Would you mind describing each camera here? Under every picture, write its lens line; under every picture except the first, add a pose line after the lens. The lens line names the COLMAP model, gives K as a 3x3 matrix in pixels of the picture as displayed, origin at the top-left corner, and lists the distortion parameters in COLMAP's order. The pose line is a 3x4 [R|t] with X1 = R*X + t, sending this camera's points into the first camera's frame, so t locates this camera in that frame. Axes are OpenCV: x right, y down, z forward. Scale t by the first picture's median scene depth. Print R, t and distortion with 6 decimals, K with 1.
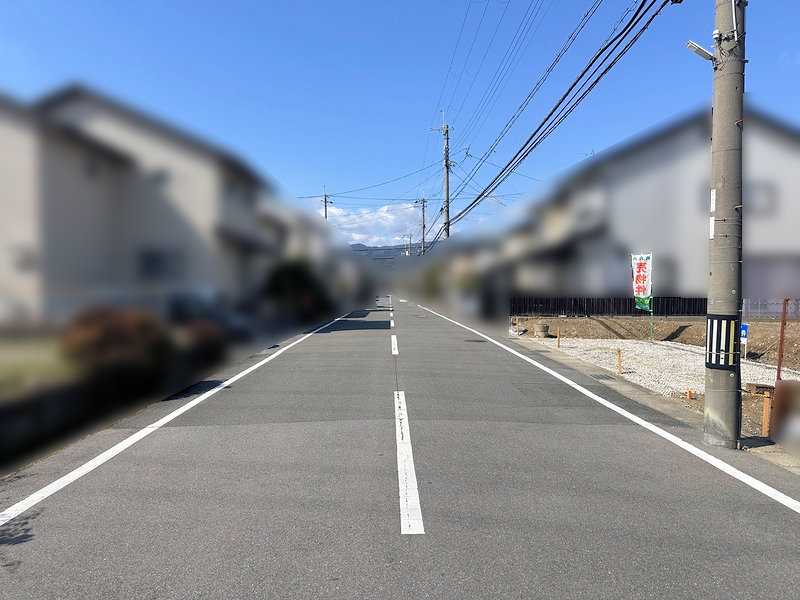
lens RADIAL K [[554.1, 0, 396.2], [0, 554.1, 306.7], [0, 0, 1]] dist [0.123050, -0.204544]
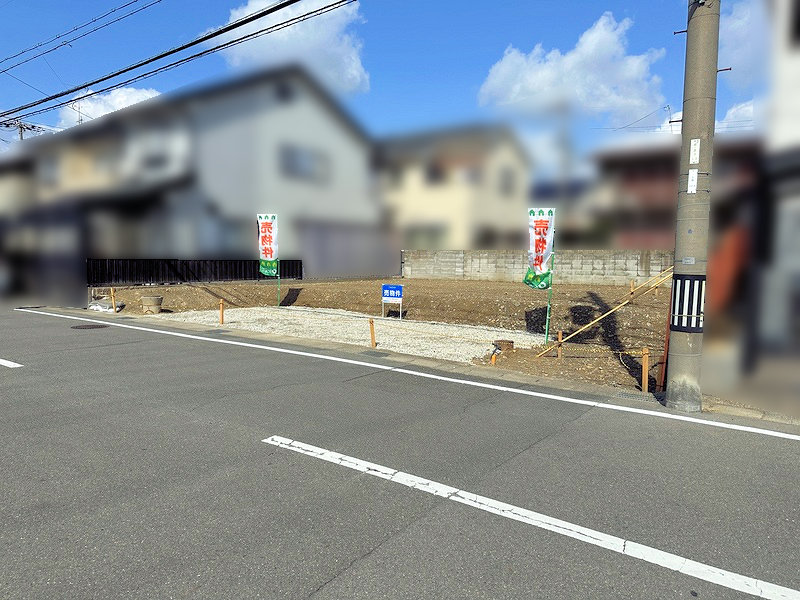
lens RADIAL K [[554.1, 0, 396.2], [0, 554.1, 306.7], [0, 0, 1]] dist [0.123050, -0.204544]
pose [[0.597335, -0.073667, 0.798601, -0.269974], [0.021861, 0.996898, 0.075608, -0.008500], [-0.801694, -0.027705, 0.597092, 0.464544]]
